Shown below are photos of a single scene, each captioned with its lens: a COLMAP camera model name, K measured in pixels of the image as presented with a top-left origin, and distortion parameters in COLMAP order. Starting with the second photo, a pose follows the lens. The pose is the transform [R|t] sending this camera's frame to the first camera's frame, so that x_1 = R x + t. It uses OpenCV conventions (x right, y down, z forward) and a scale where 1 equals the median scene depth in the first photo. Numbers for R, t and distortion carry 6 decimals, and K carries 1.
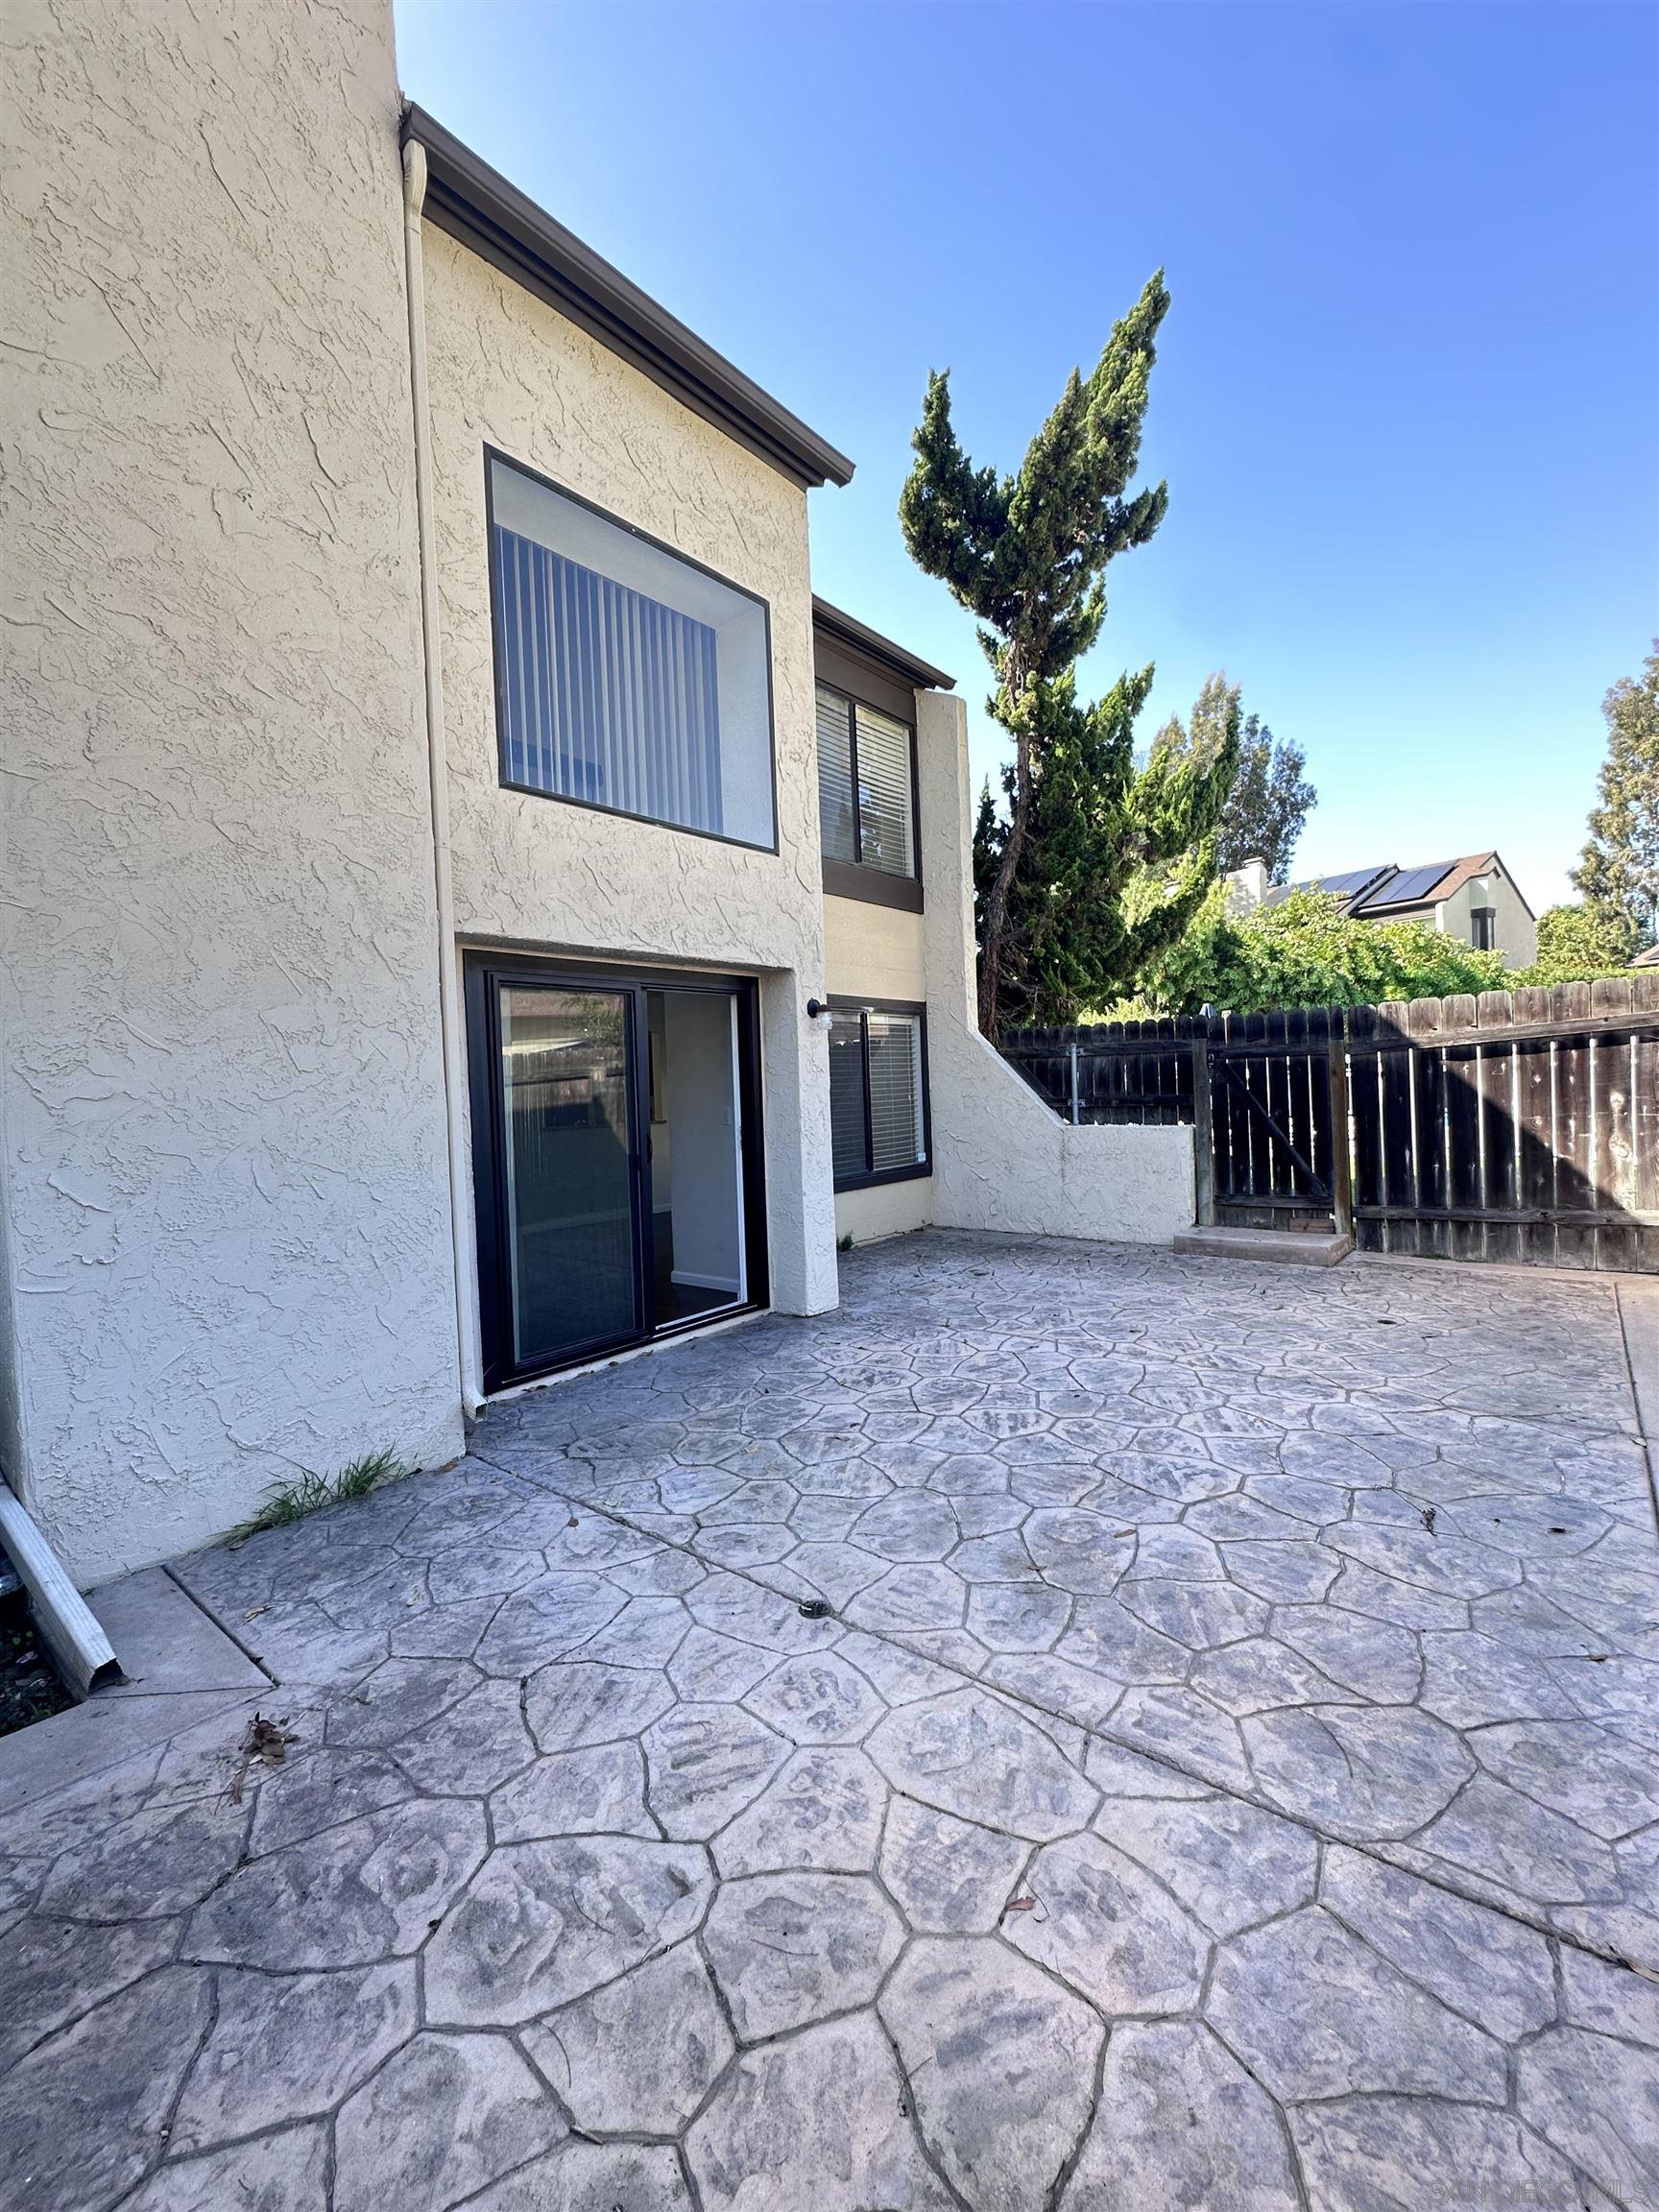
lens RADIAL K [[885.1, 0, 834.2], [0, 885.1, 1107.8], [0, 0, 1]] dist [-0.004948, 0.000849]
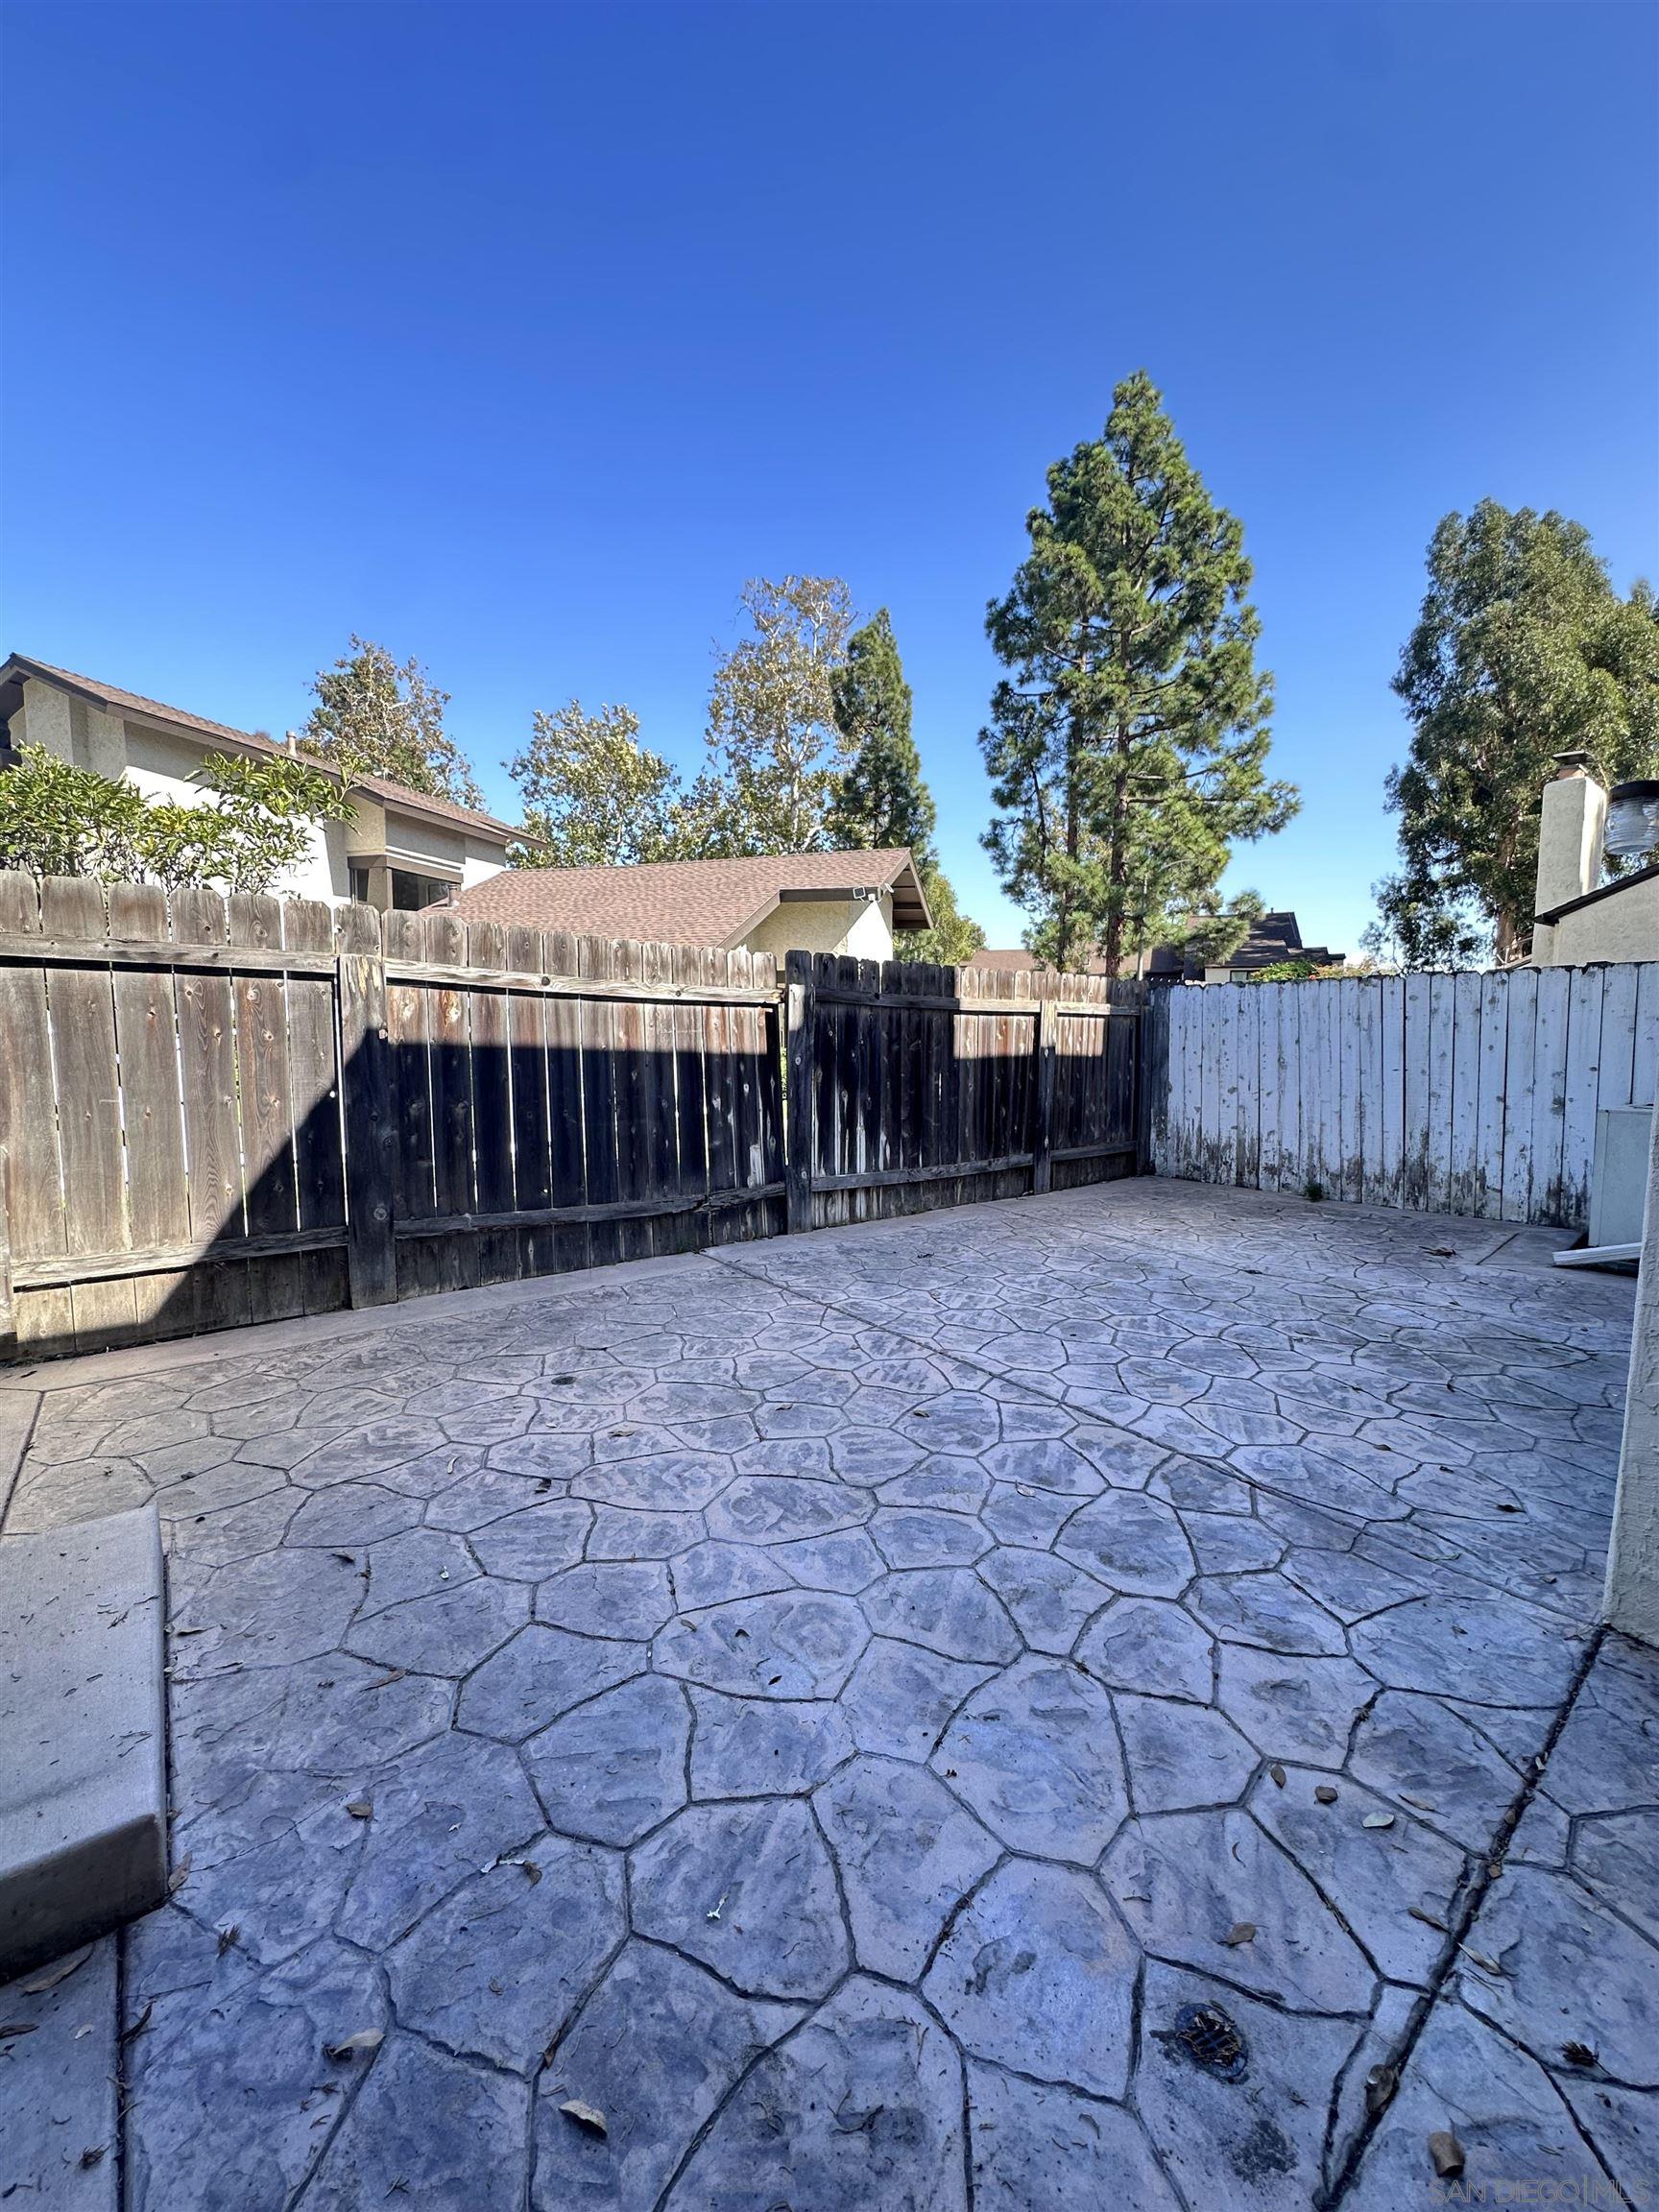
lens RADIAL K [[885.1, 0, 834.2], [0, 885.1, 1107.8], [0, 0, 1]] dist [-0.004948, 0.000849]
pose [[-0.982134, 0.017404, 0.187374, 0.336264], [0.035339, 0.995057, 0.092804, -0.032857], [-0.184833, 0.097768, -0.977895, 1.935634]]
